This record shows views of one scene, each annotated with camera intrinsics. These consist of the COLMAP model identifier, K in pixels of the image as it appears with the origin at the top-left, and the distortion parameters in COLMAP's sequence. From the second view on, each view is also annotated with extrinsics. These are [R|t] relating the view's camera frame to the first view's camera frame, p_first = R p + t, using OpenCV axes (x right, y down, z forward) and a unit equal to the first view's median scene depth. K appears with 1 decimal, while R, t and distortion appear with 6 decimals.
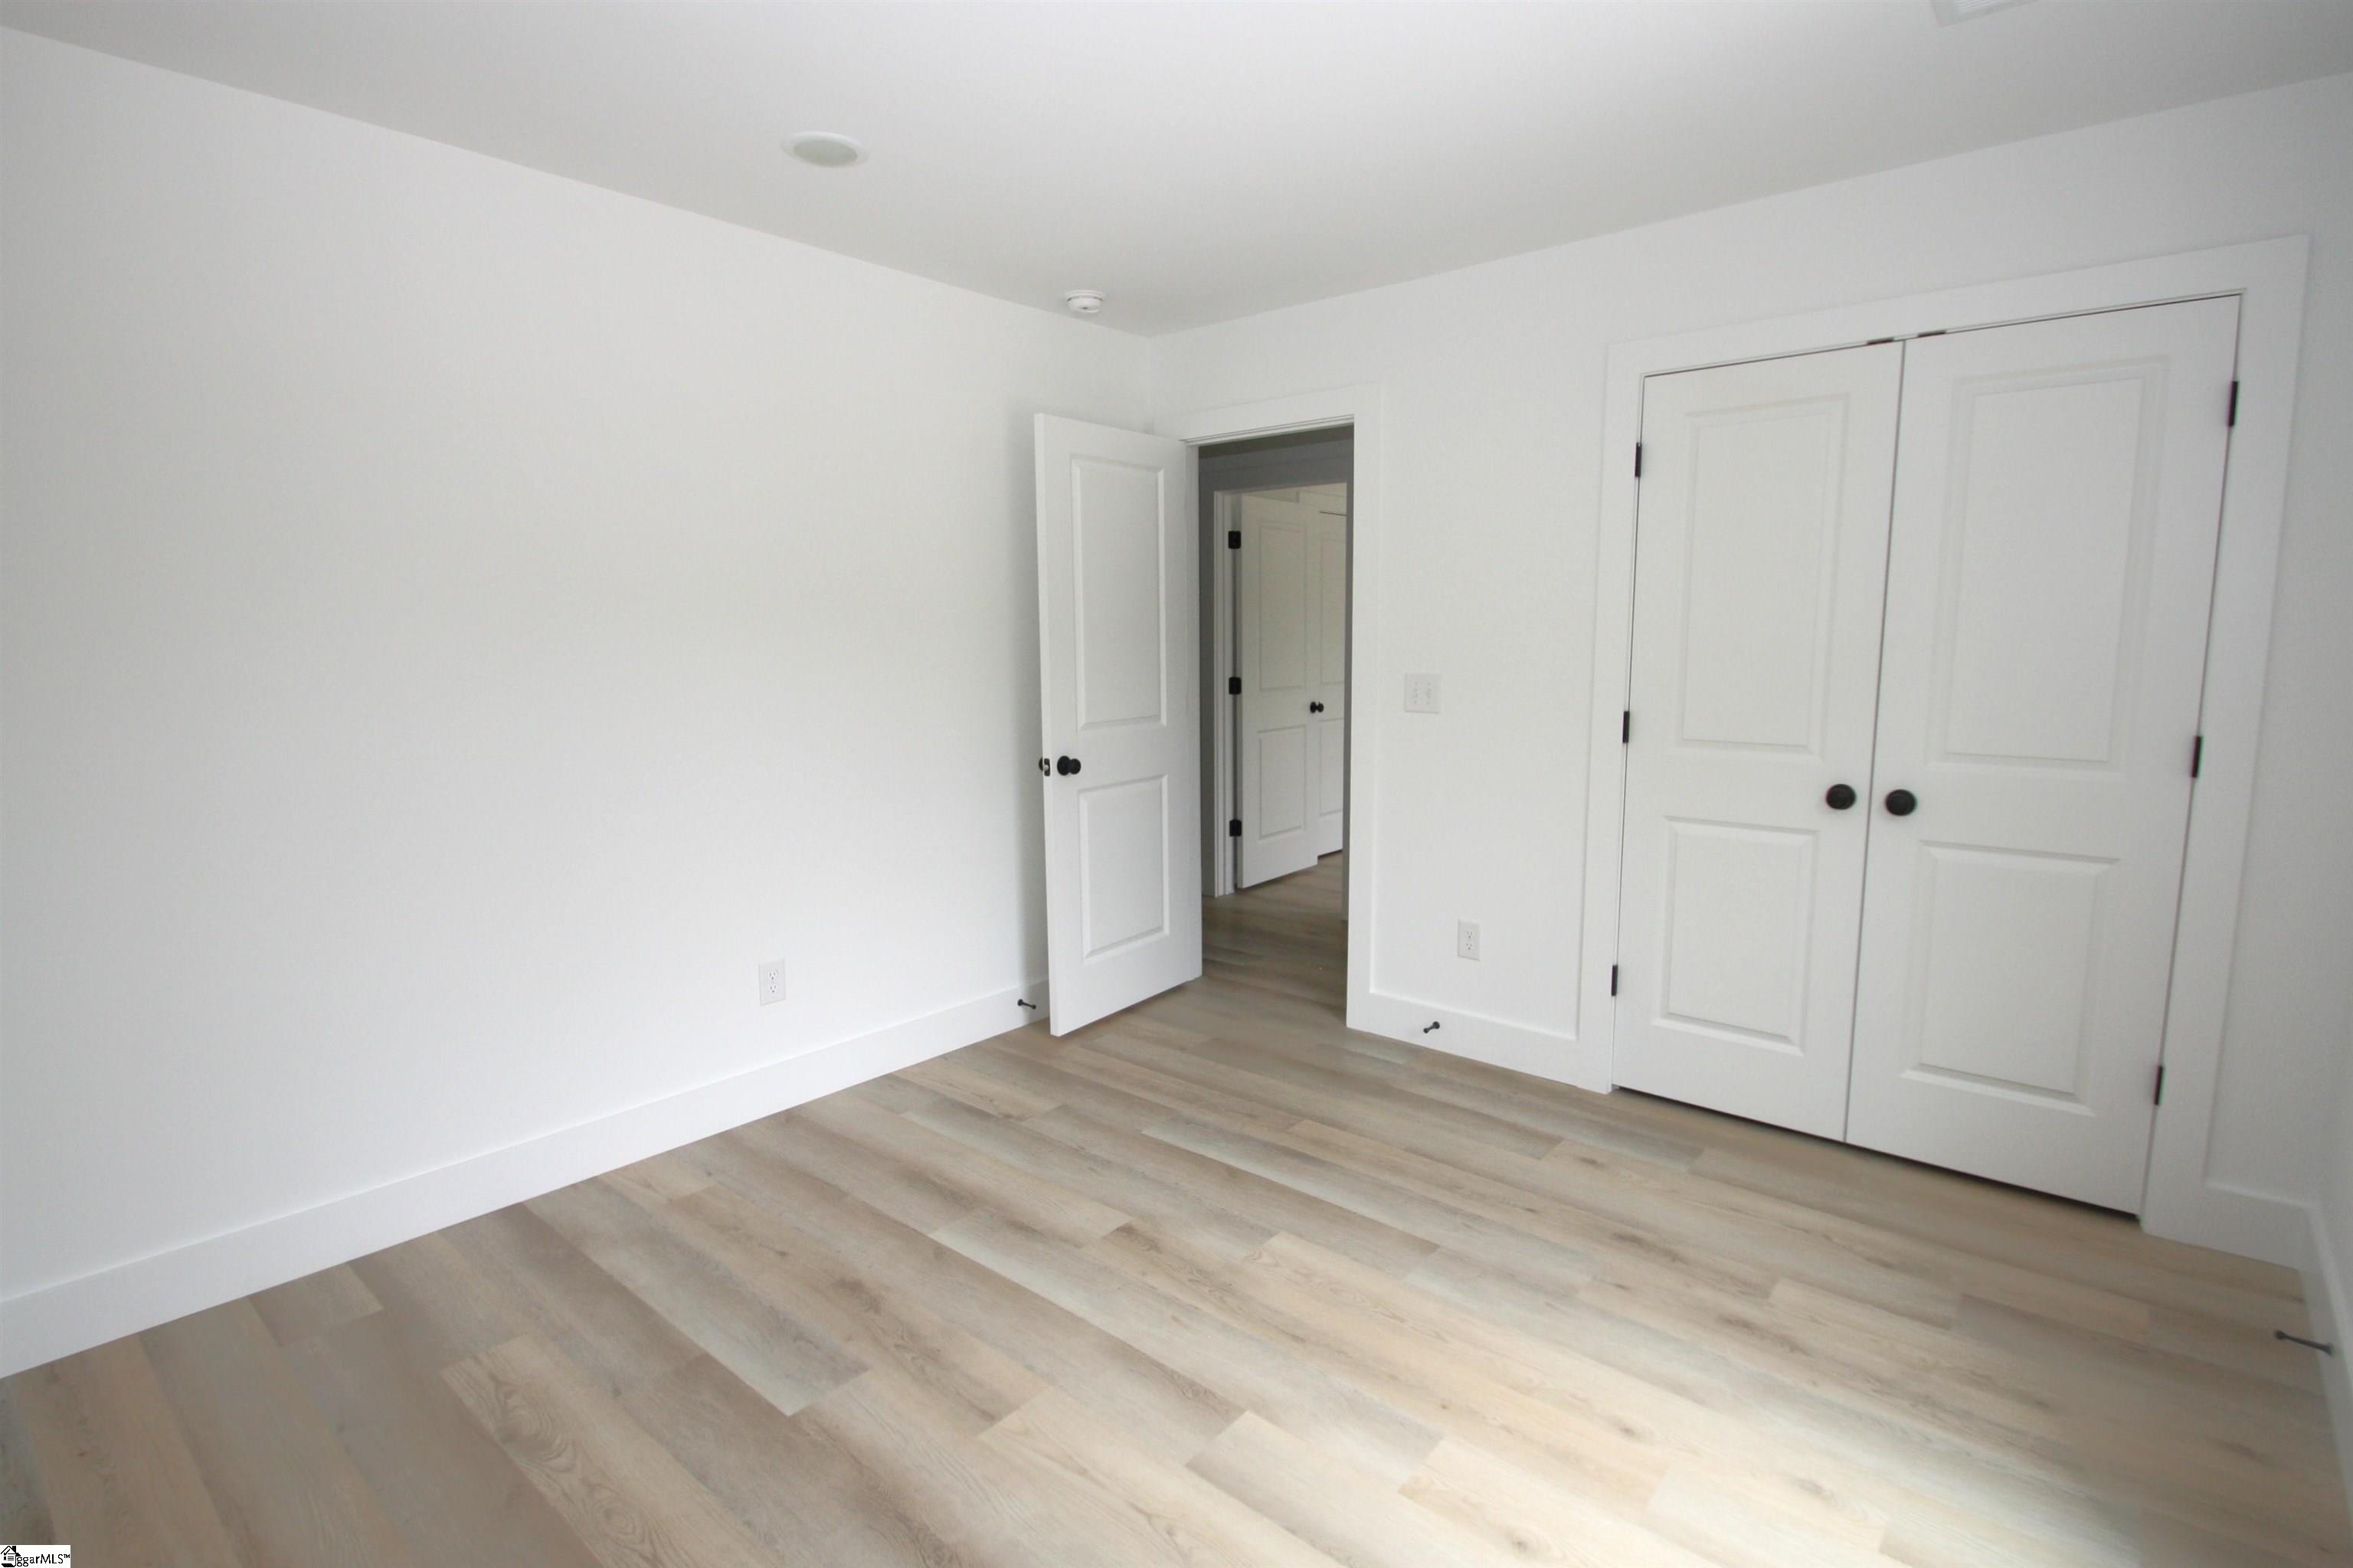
lens RADIAL K [[1110.9, 0, 1172.4], [0, 1110.9, 785.8], [0, 0, 1]] dist [-0.023927, -0.001821]
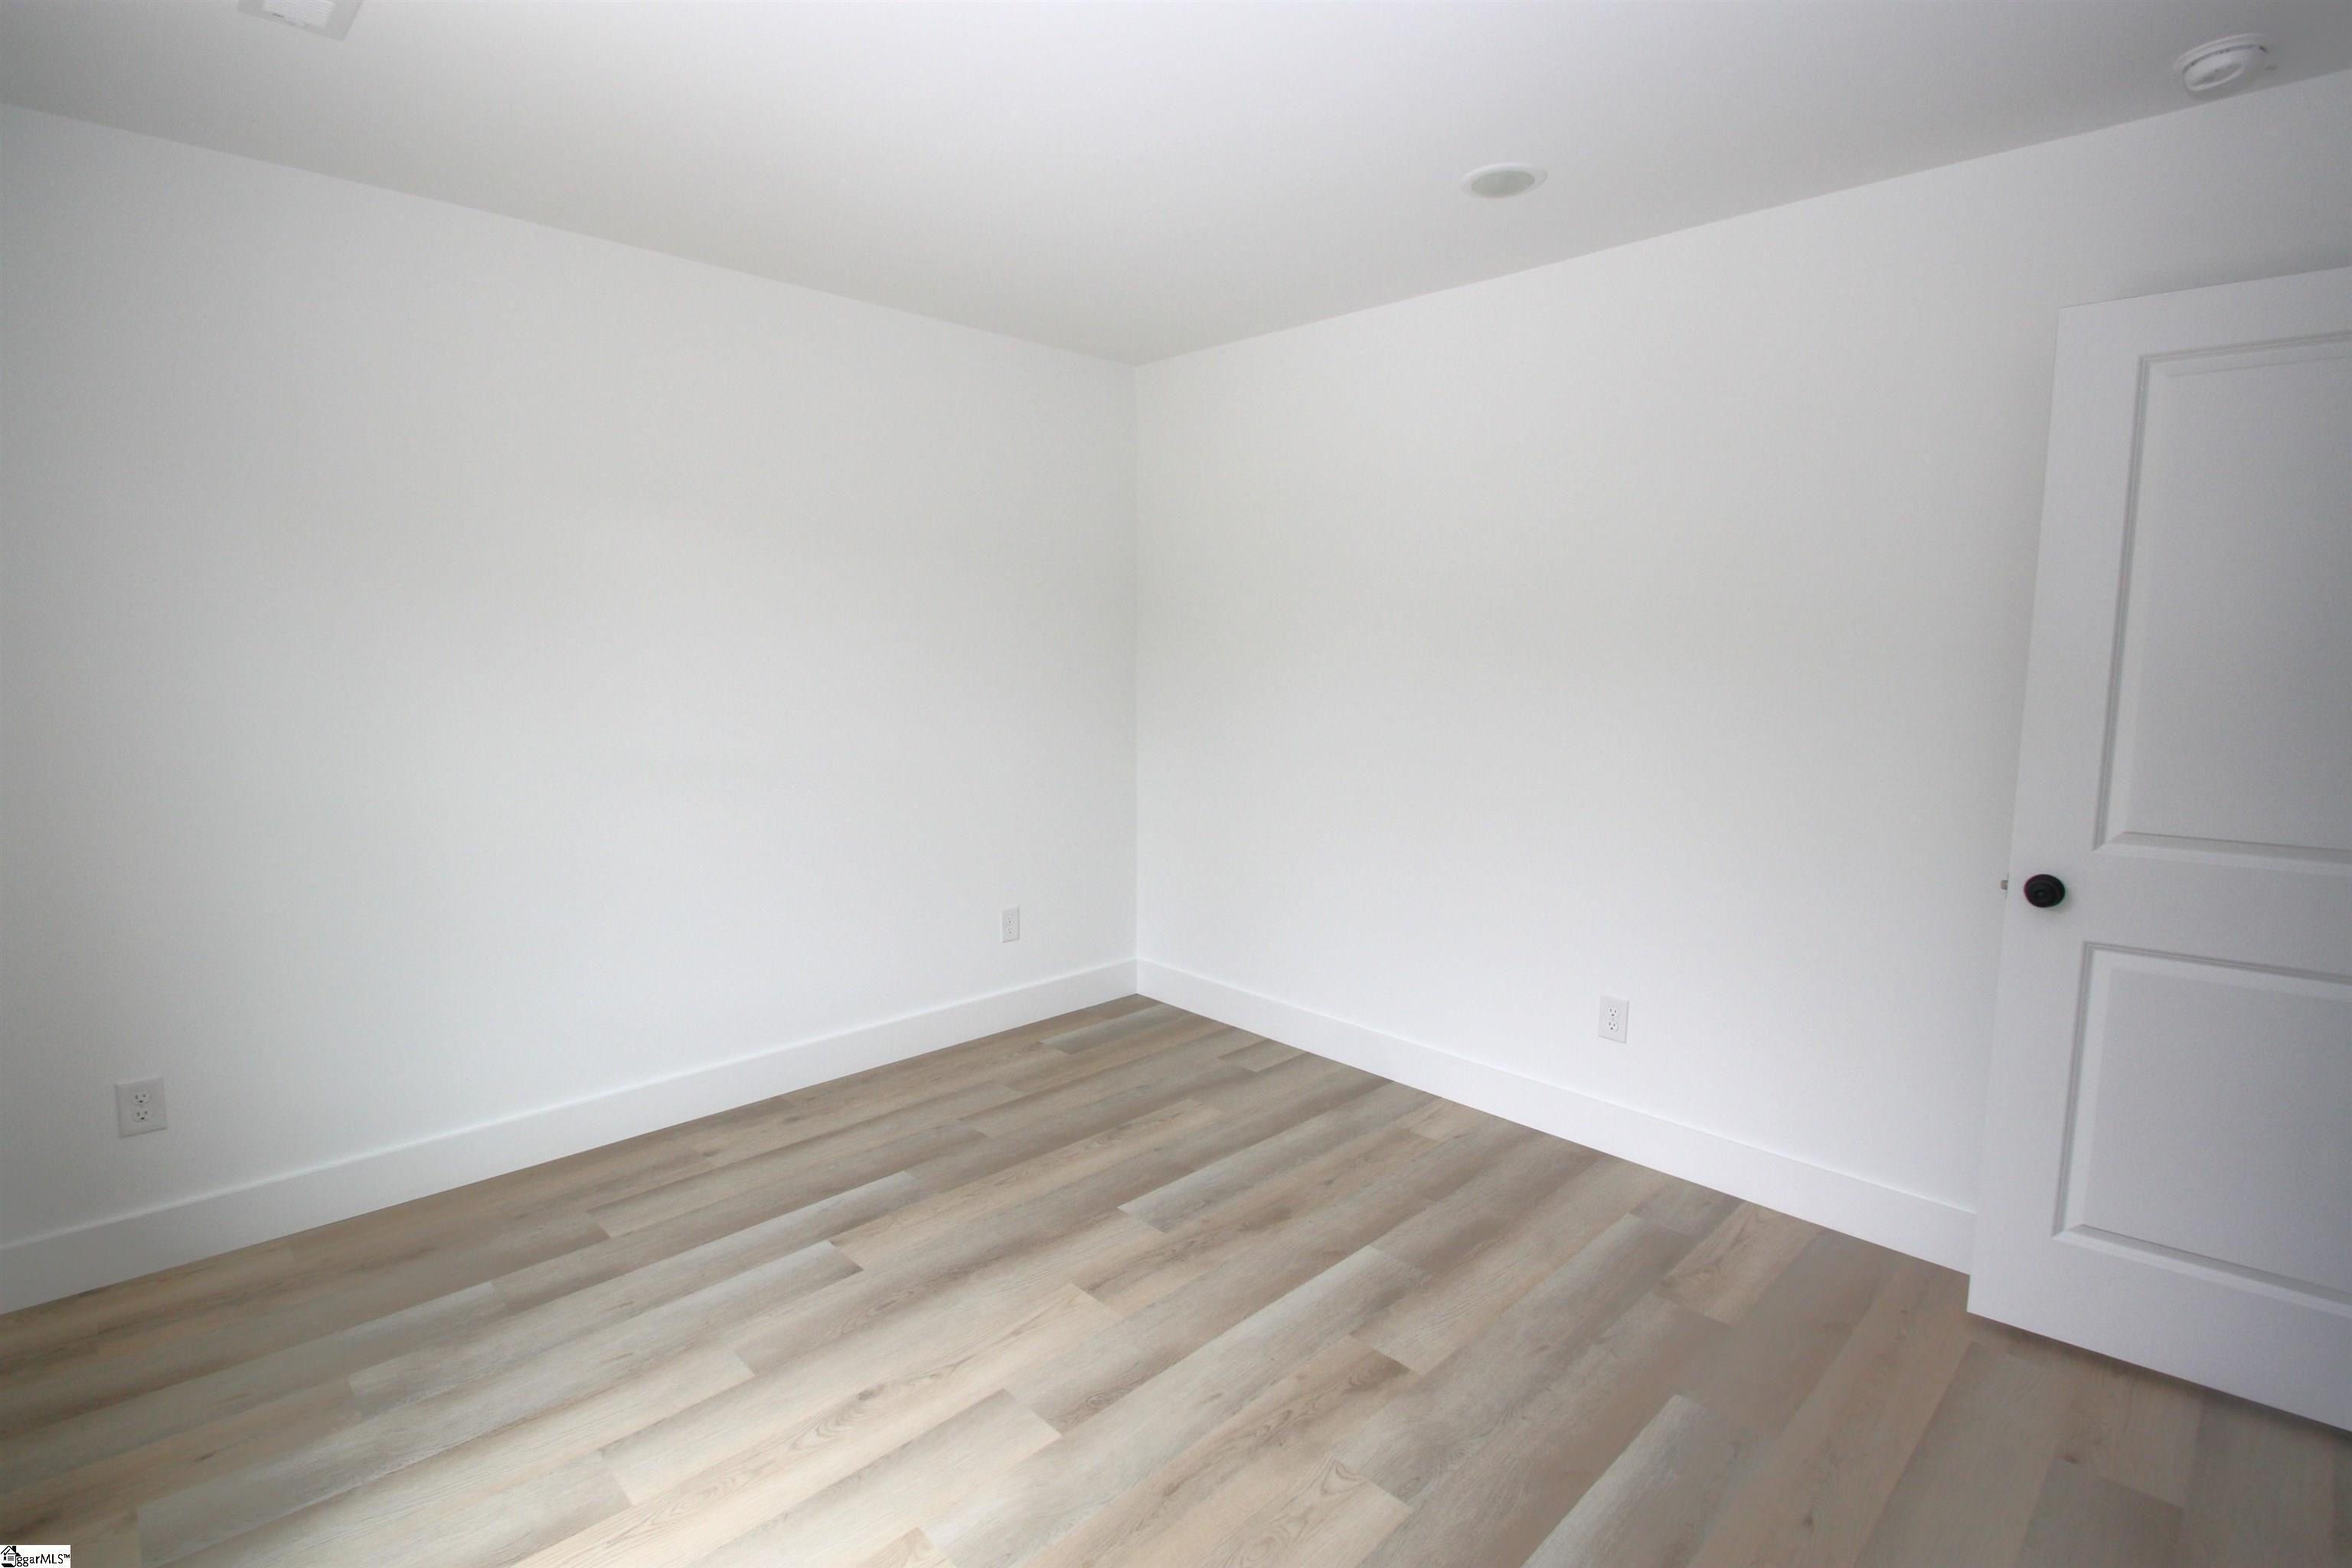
lens RADIAL K [[1110.4, 0, 1165.7], [0, 1110.4, 782.9], [0, 0, 1]] dist [-0.023927, -0.001821]
pose [[-0.076855, 0.134604, -0.987914, 0.739323], [-0.149660, 0.978062, 0.144905, -0.128420], [0.985746, 0.158988, -0.055024, 0.807898]]
